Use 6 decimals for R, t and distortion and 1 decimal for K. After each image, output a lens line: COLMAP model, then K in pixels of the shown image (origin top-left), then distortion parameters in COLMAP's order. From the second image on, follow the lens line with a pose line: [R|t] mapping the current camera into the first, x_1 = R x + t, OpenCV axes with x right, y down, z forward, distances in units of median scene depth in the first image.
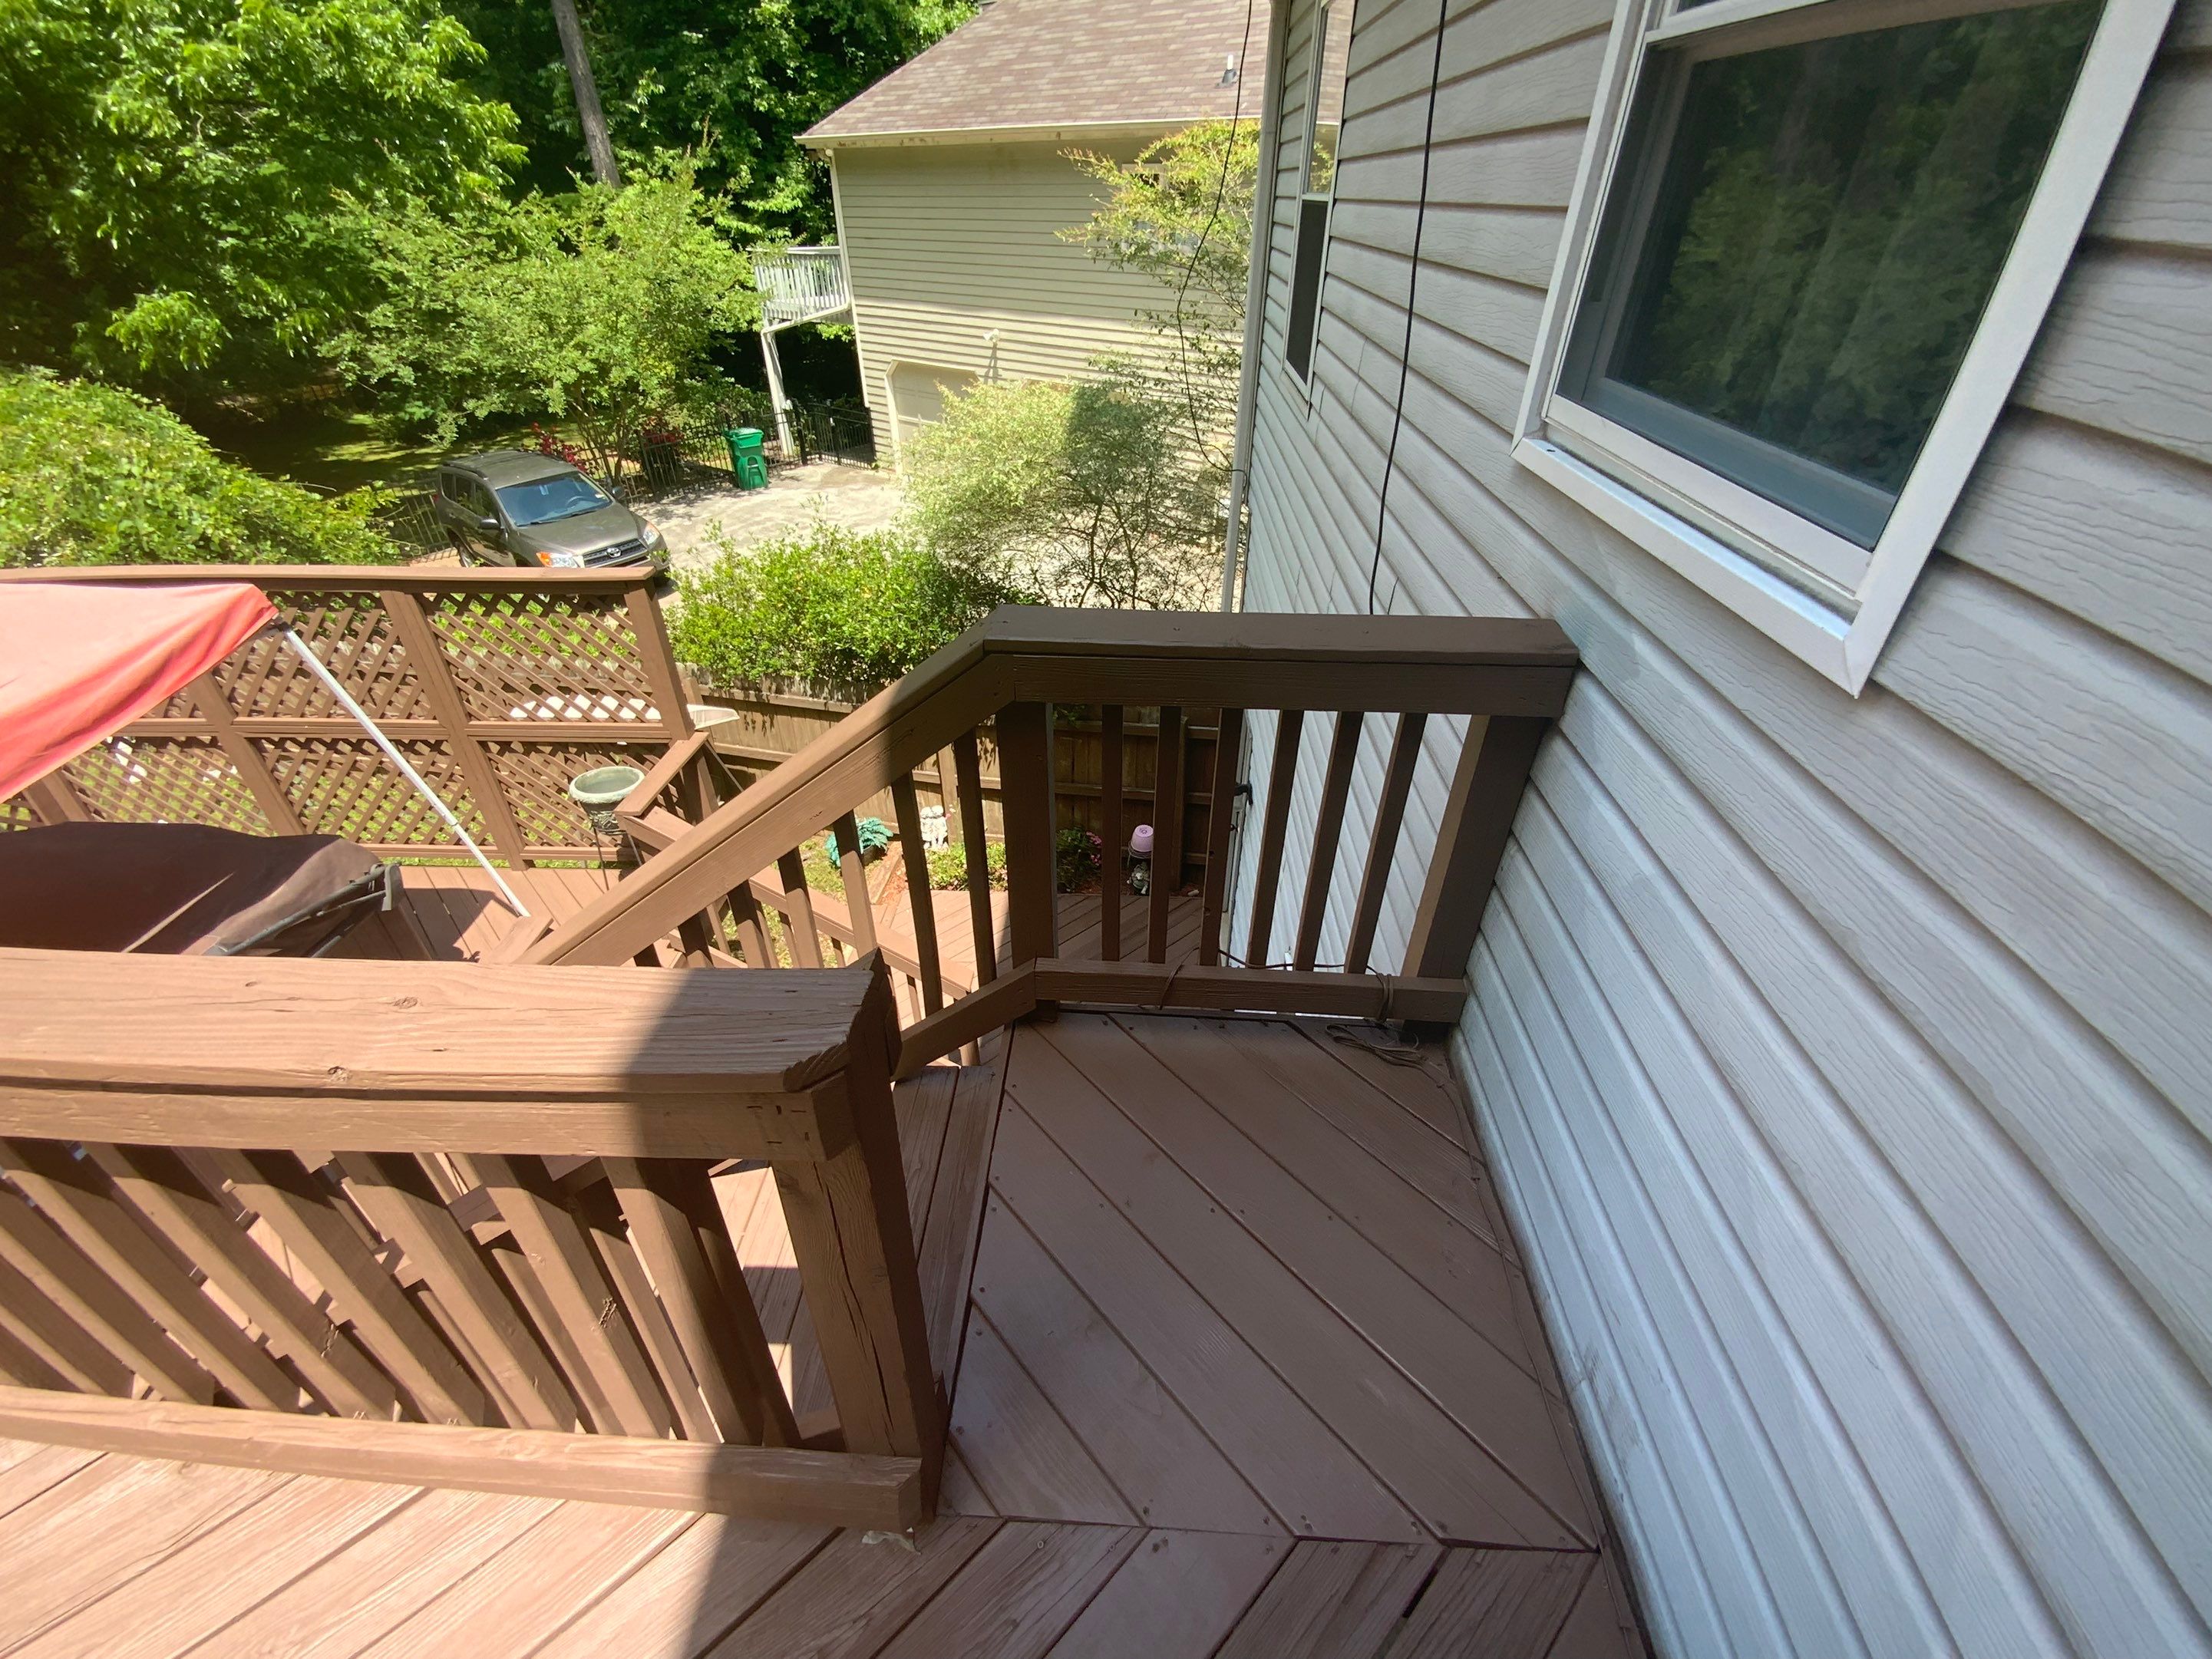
lens RADIAL K [[897.7, 0, 1104.5], [0, 897.7, 825.4], [0, 0, 1]] dist [0.002909, -0.010095]
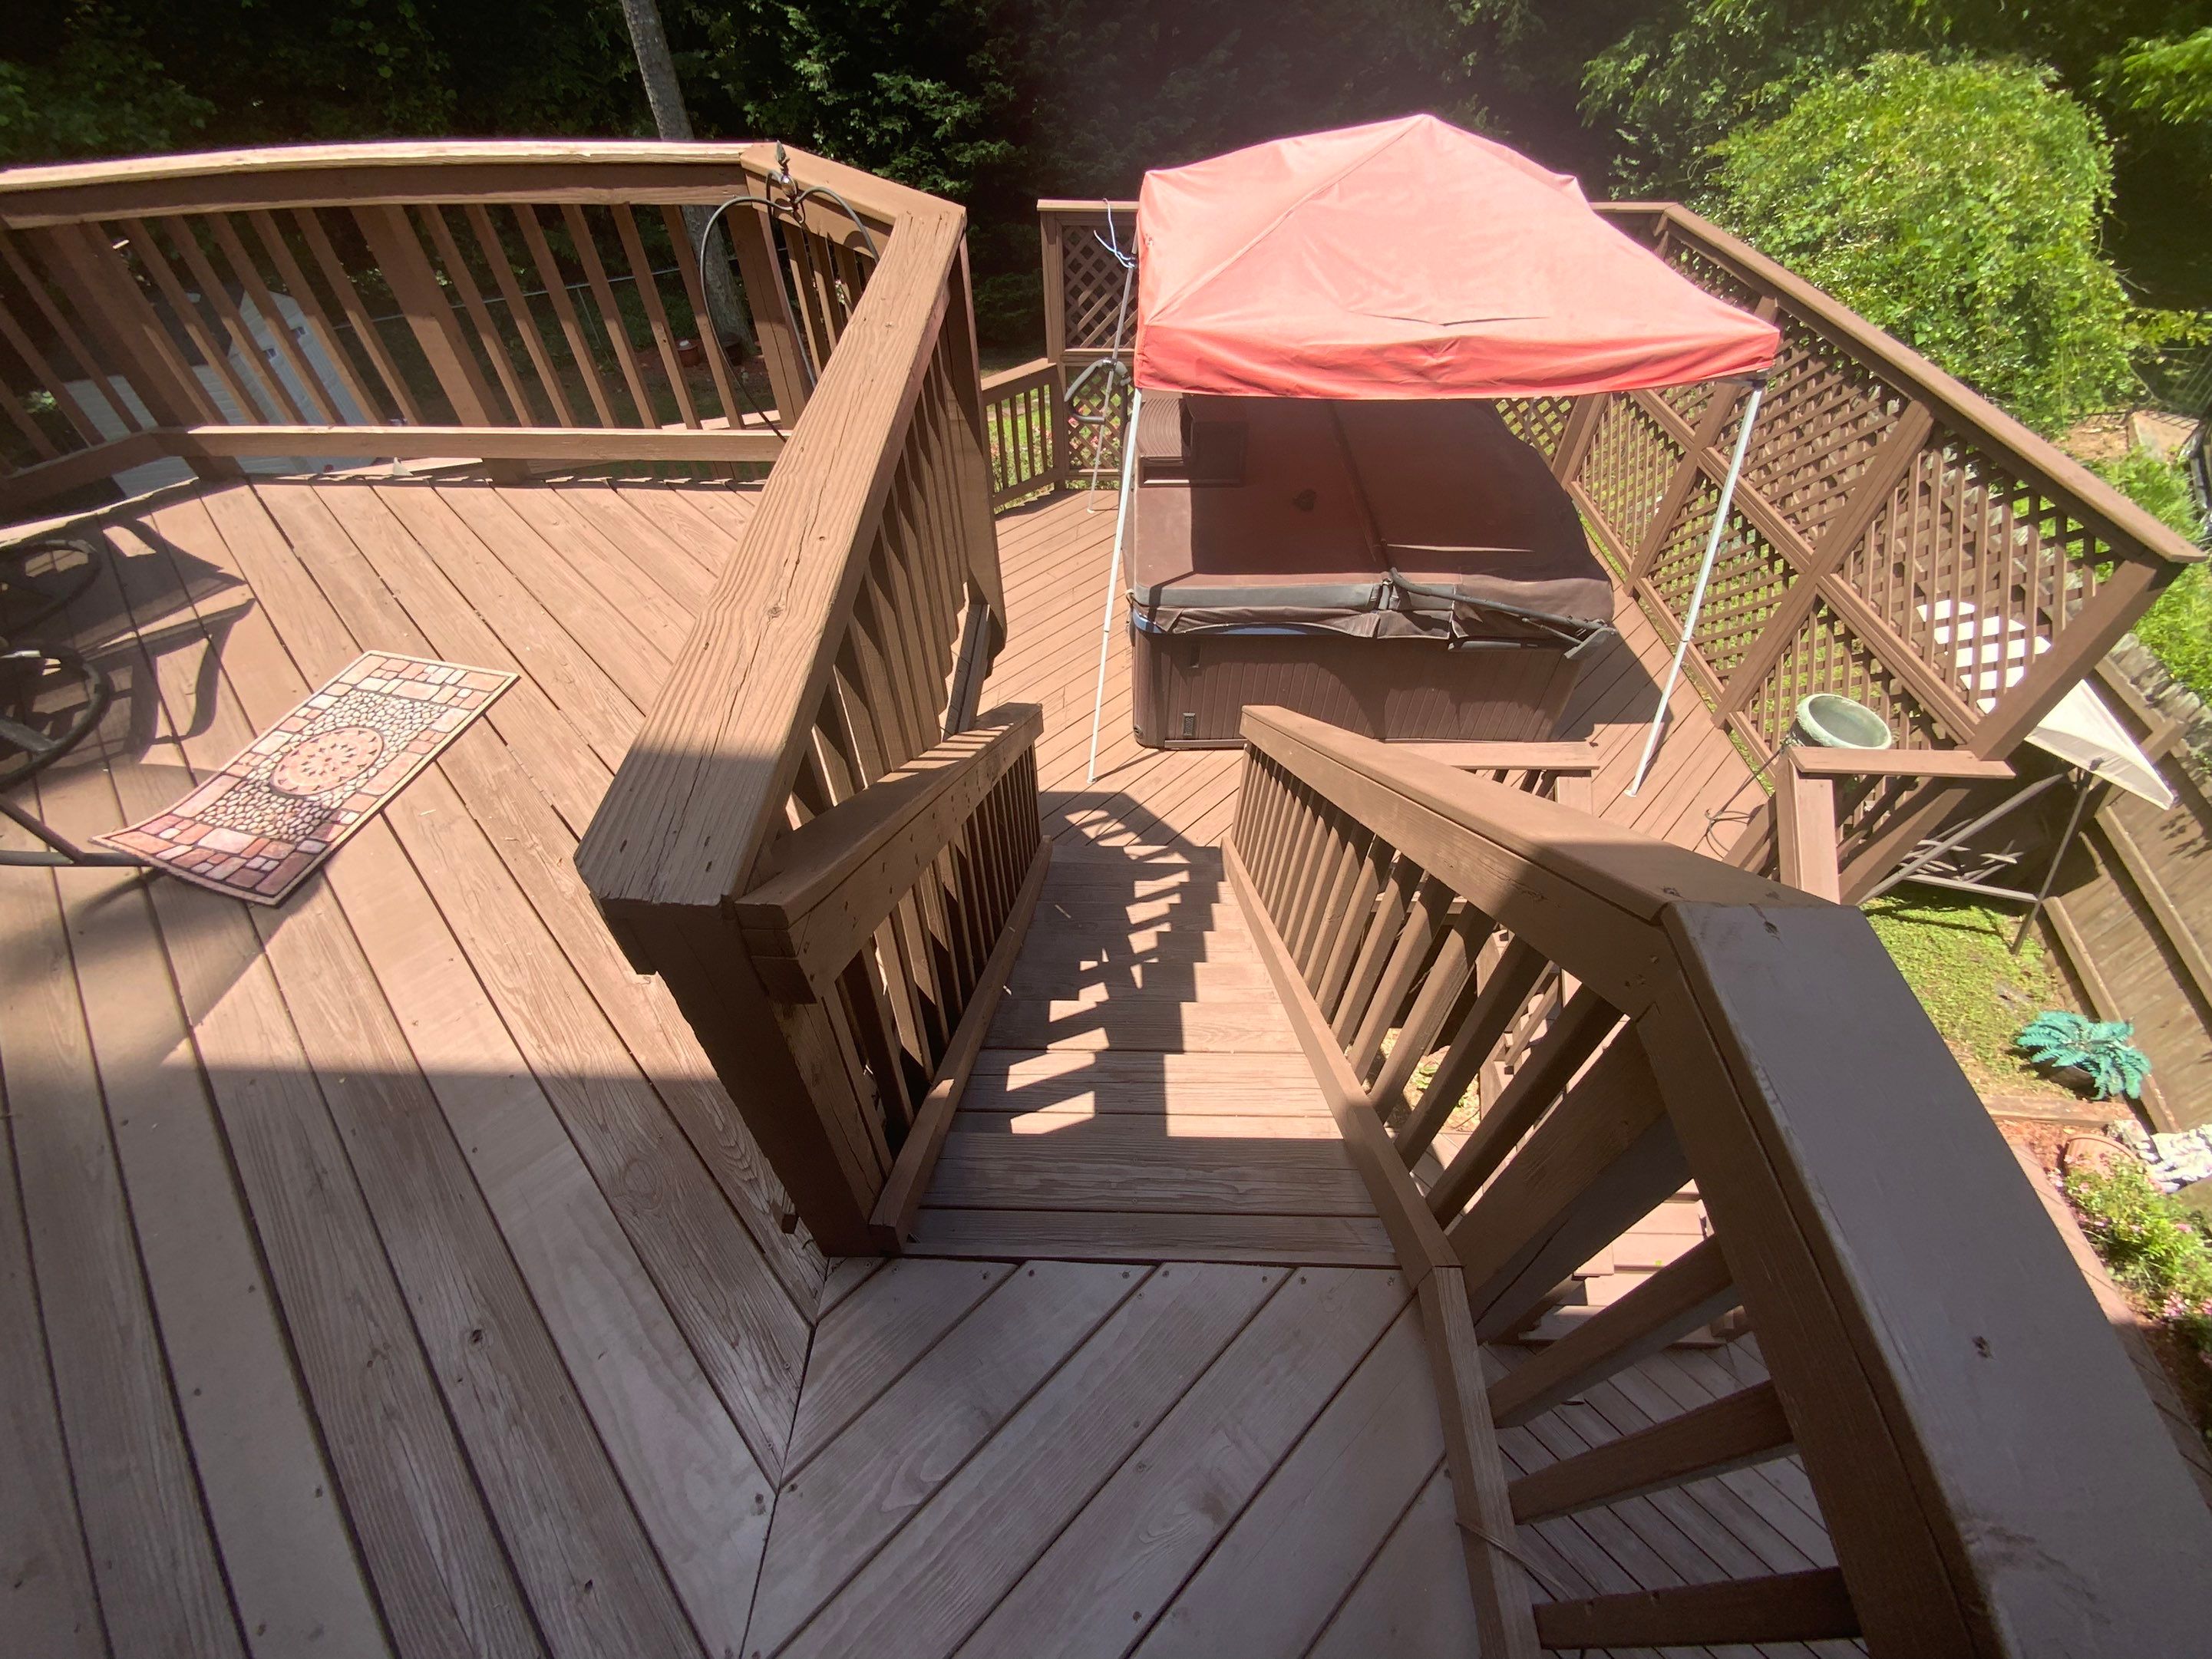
lens RADIAL K [[897.7, 0, 1097.0], [0, 897.7, 829.3], [0, 0, 1]] dist [0.002909, -0.010095]
pose [[0.020209, 0.735798, -0.676899, 0.042233], [-0.566465, 0.566310, 0.598674, -0.090000], [0.823838, 0.371341, 0.428249, 0.137955]]
